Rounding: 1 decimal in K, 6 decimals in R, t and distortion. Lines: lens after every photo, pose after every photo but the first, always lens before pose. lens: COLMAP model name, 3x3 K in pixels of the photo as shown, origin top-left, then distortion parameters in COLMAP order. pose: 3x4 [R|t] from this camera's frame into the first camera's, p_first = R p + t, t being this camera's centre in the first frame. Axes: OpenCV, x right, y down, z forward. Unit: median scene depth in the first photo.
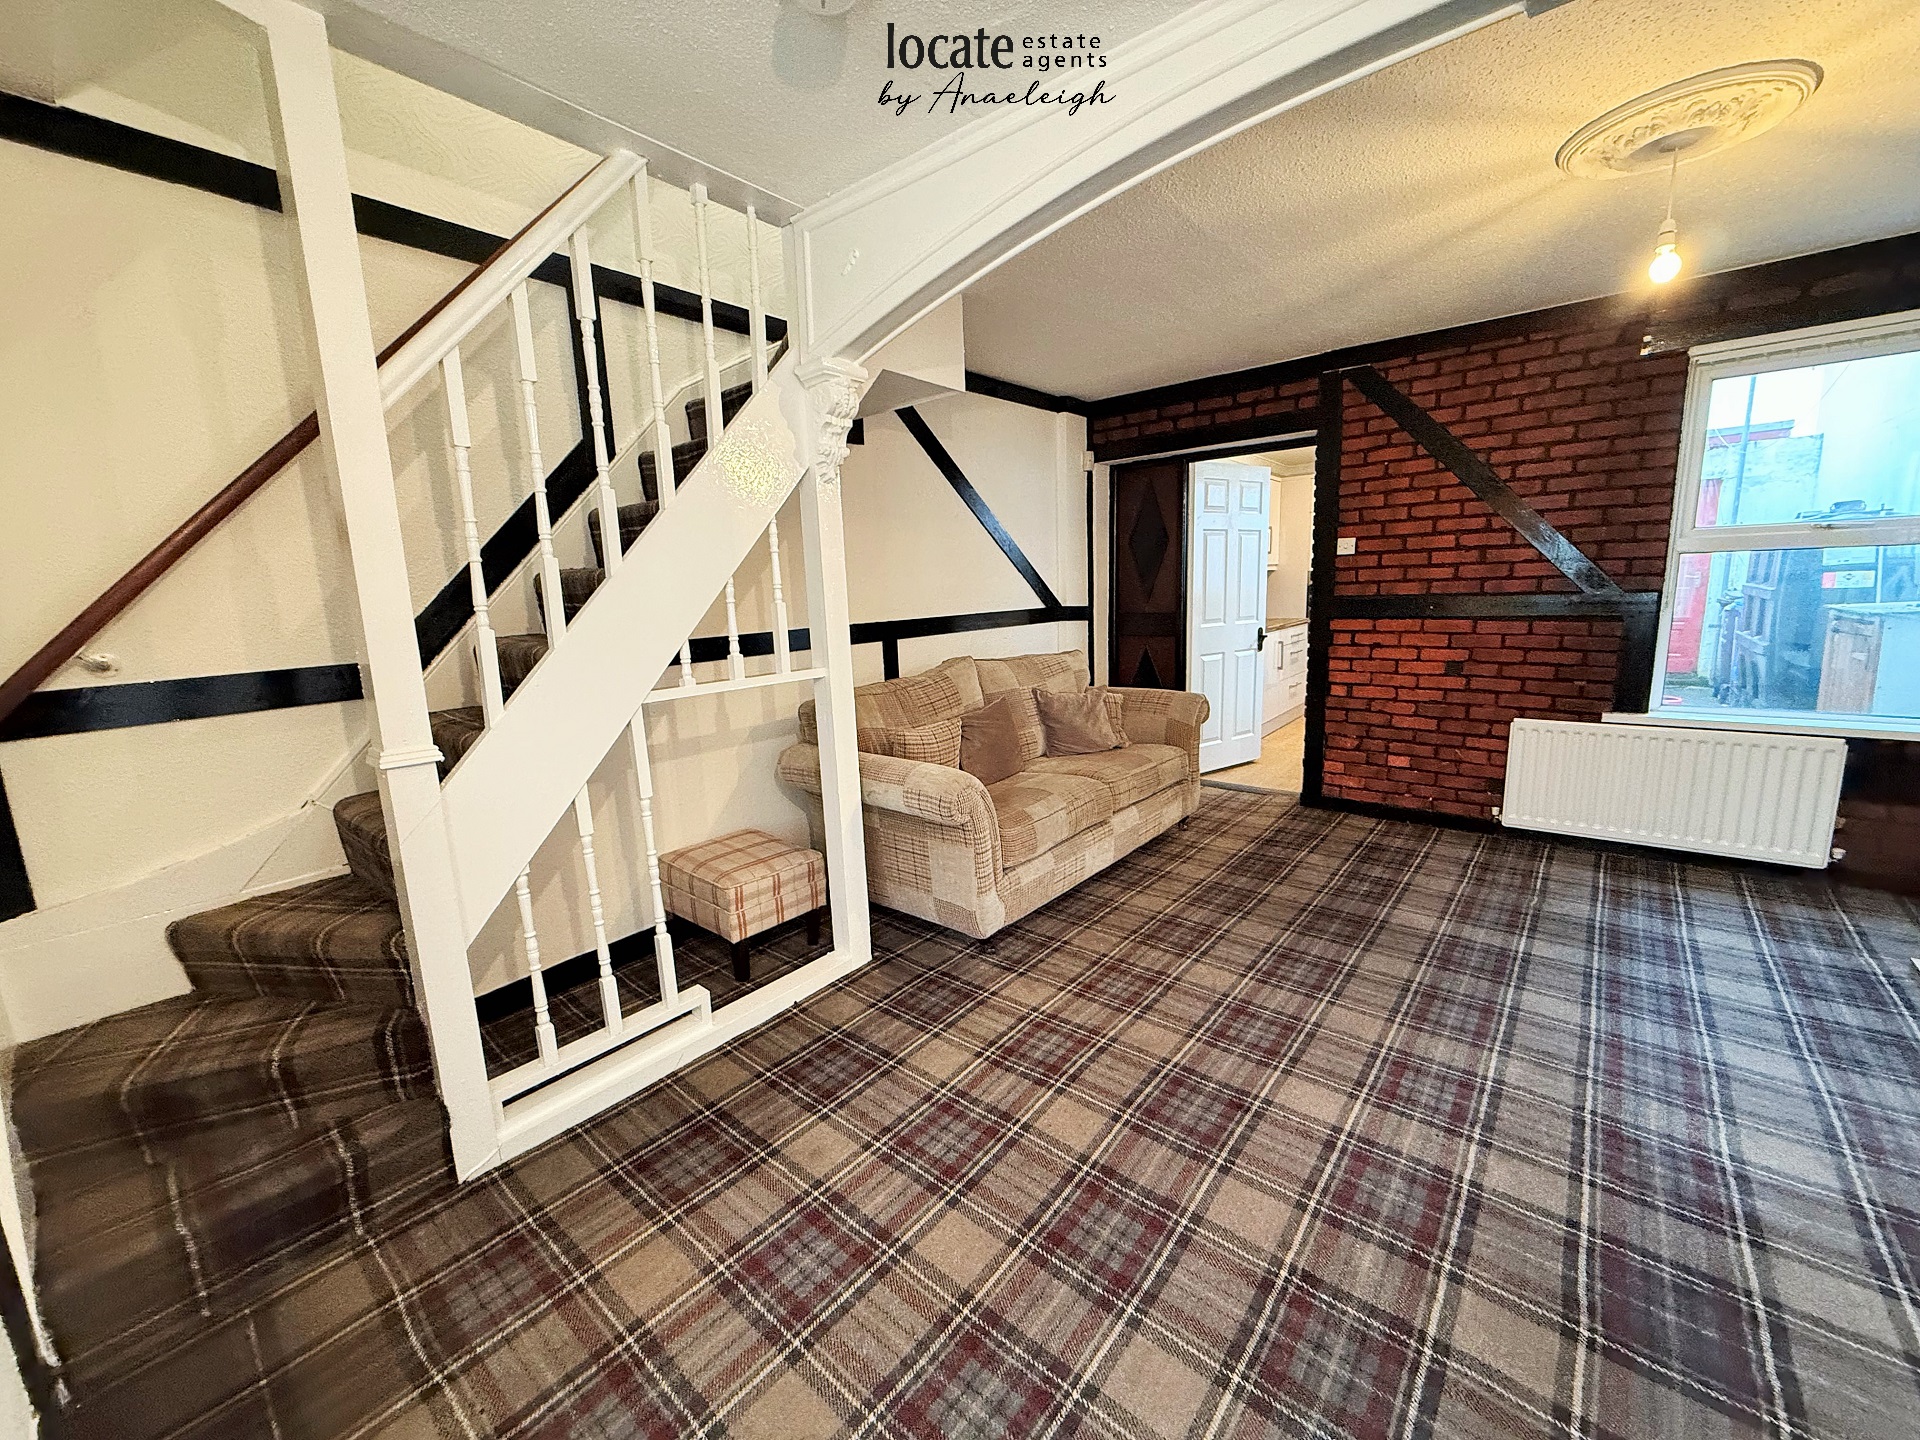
lens RADIAL K [[761.9, 0, 953.8], [0, 761.9, 721.1], [0, 0, 1]] dist [-0.000913, 0.000258]
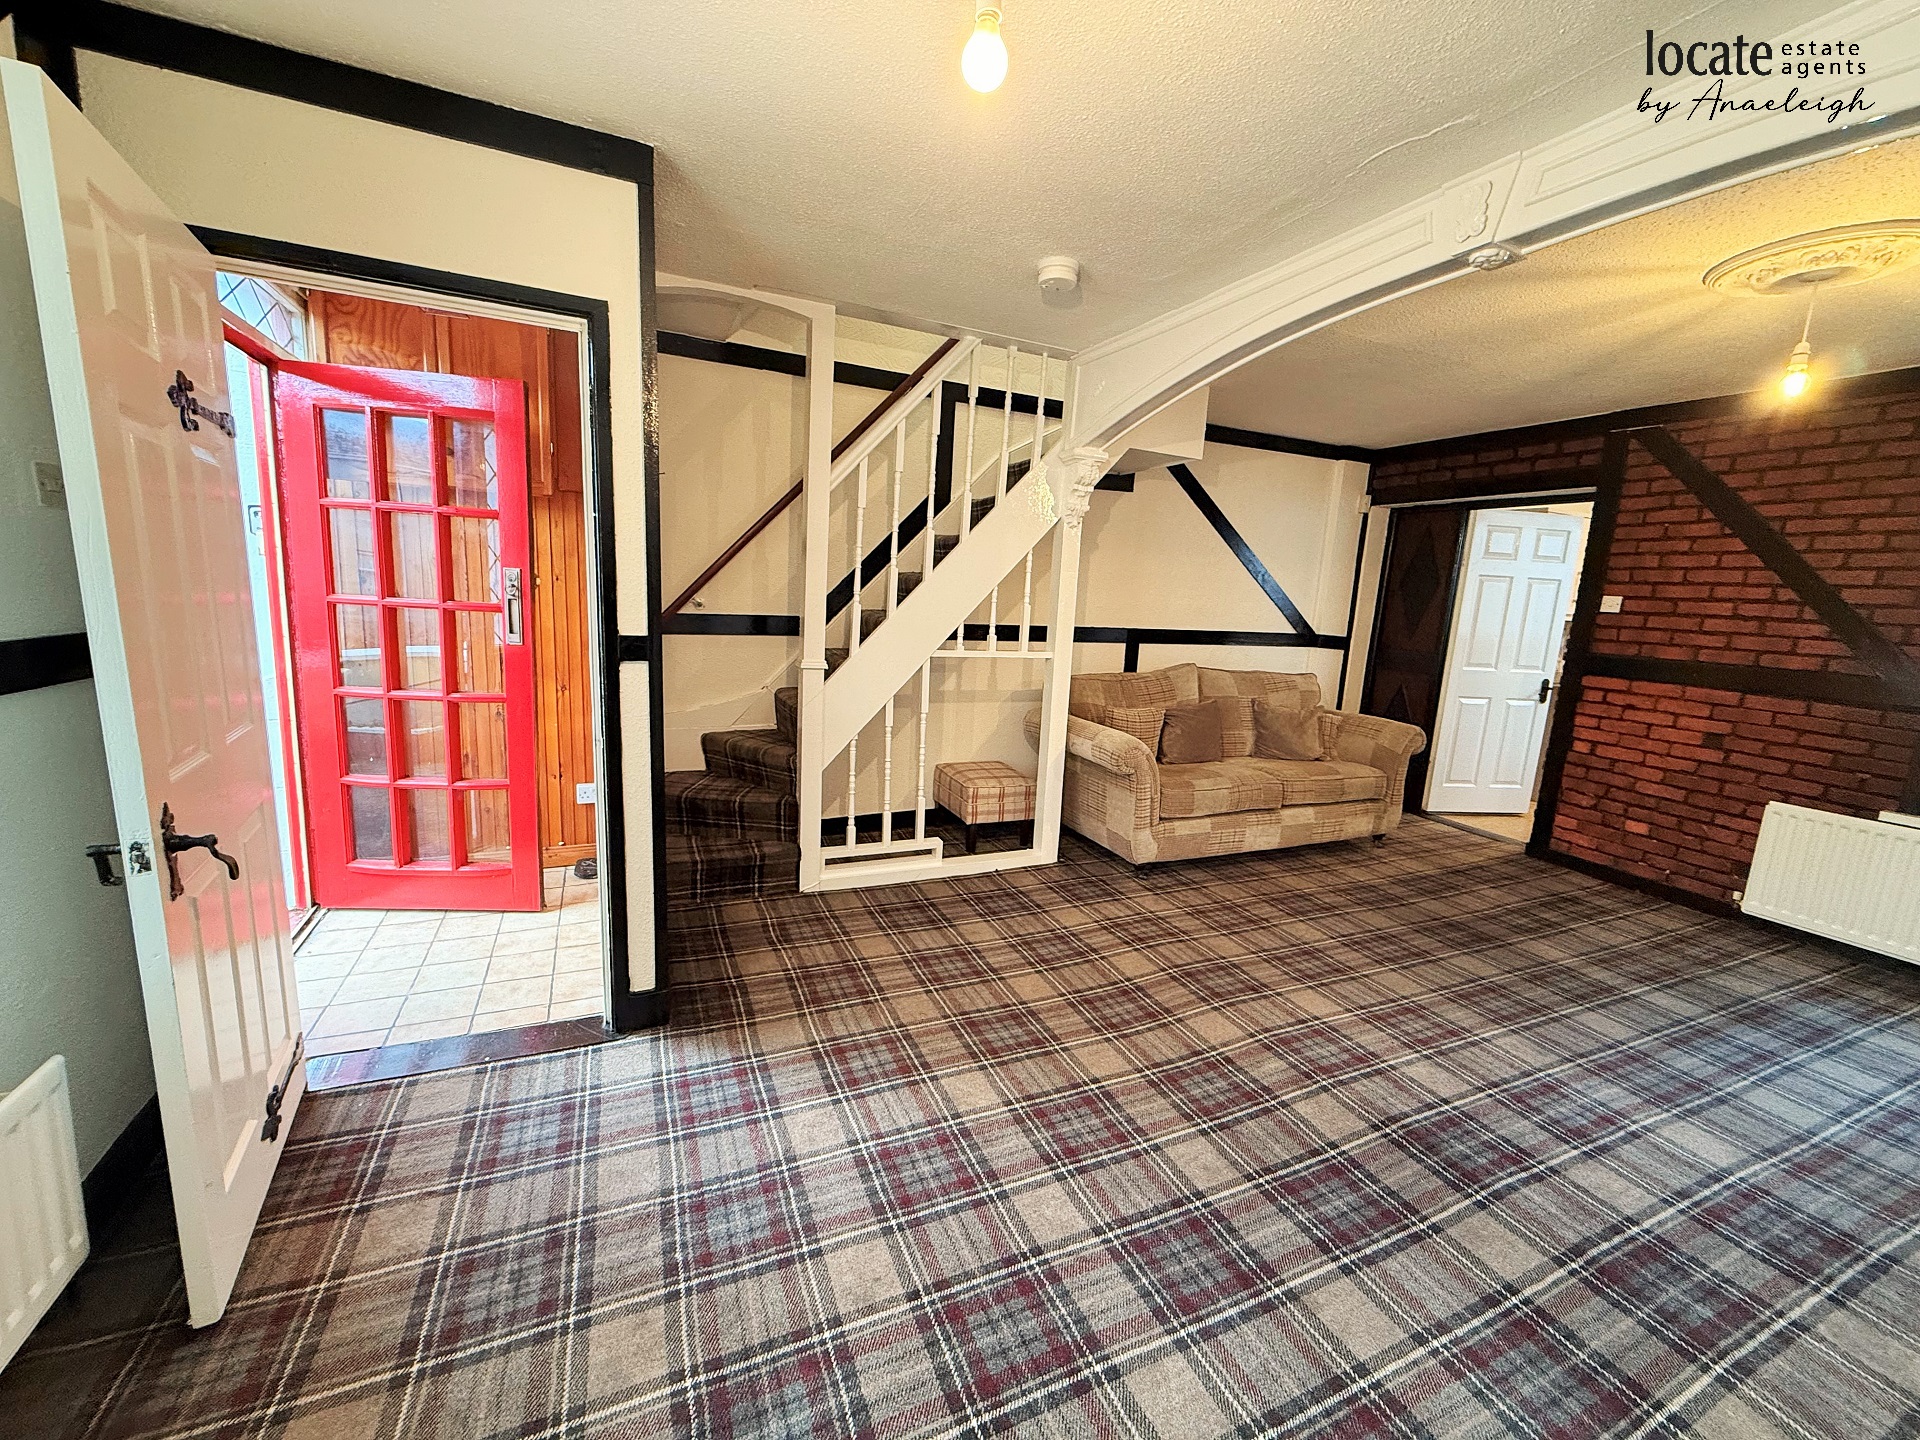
lens RADIAL K [[761.9, 0, 952.4], [0, 761.9, 719.3], [0, 0, 1]] dist [-0.000913, 0.000258]
pose [[0.893987, 0.157772, -0.419399, 0.289384], [-0.161263, 0.986532, 0.027372, 0.047934], [0.418069, 0.043163, 0.907389, -0.402058]]
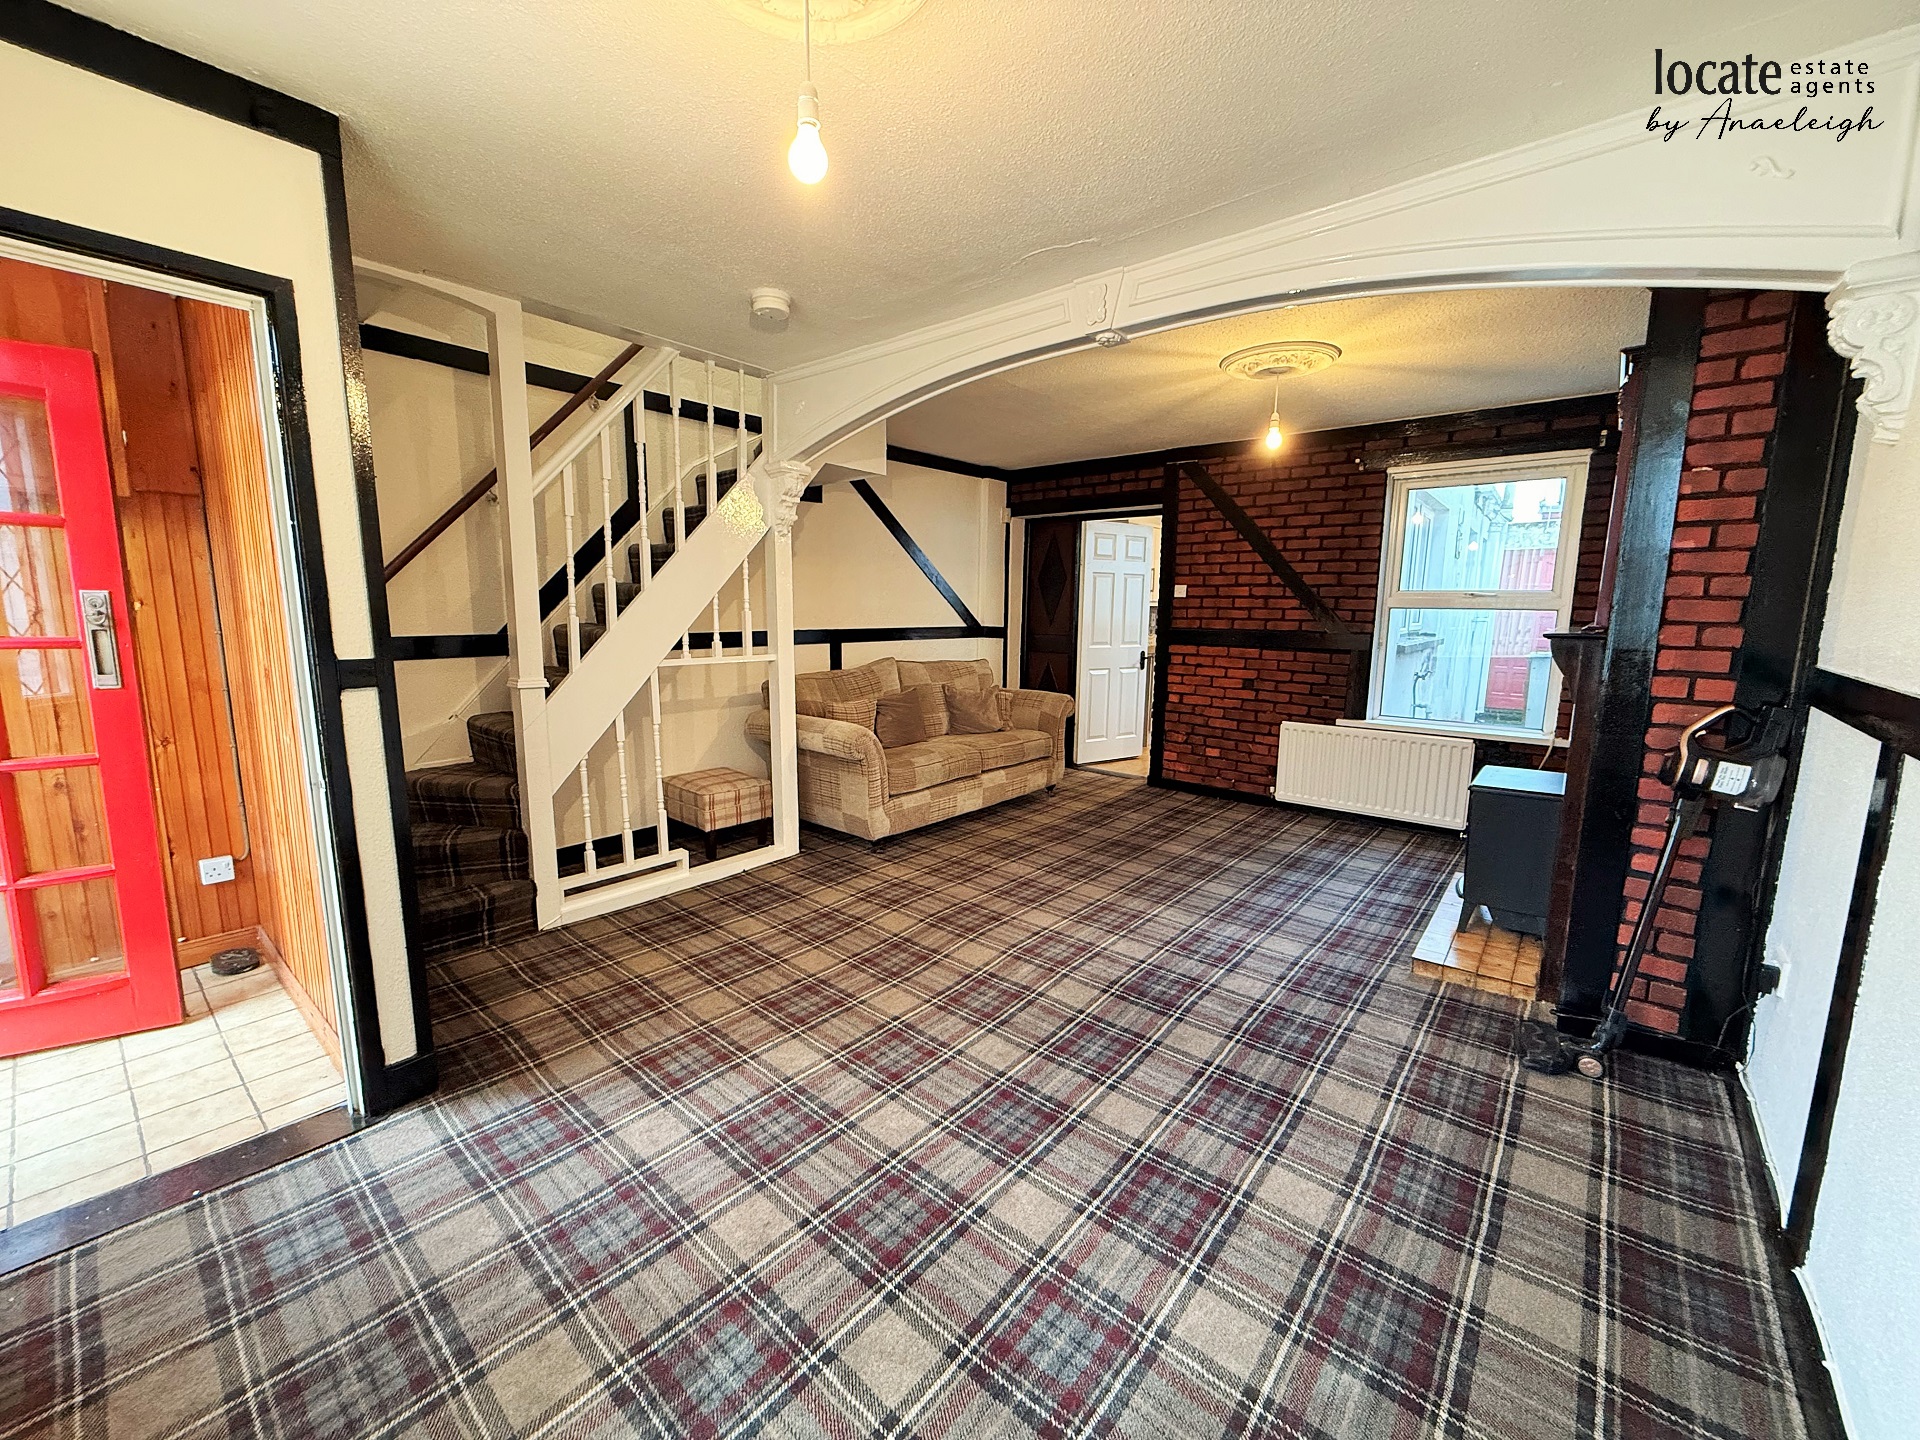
lens RADIAL K [[761.9, 0, 952.6], [0, 761.9, 719.4], [0, 0, 1]] dist [-0.000913, 0.000258]
pose [[0.998793, 0.049107, -0.000335, 0.192641], [-0.049096, 0.998377, -0.028866, 0.087101], [-0.001083, 0.028848, 0.999583, -0.530496]]
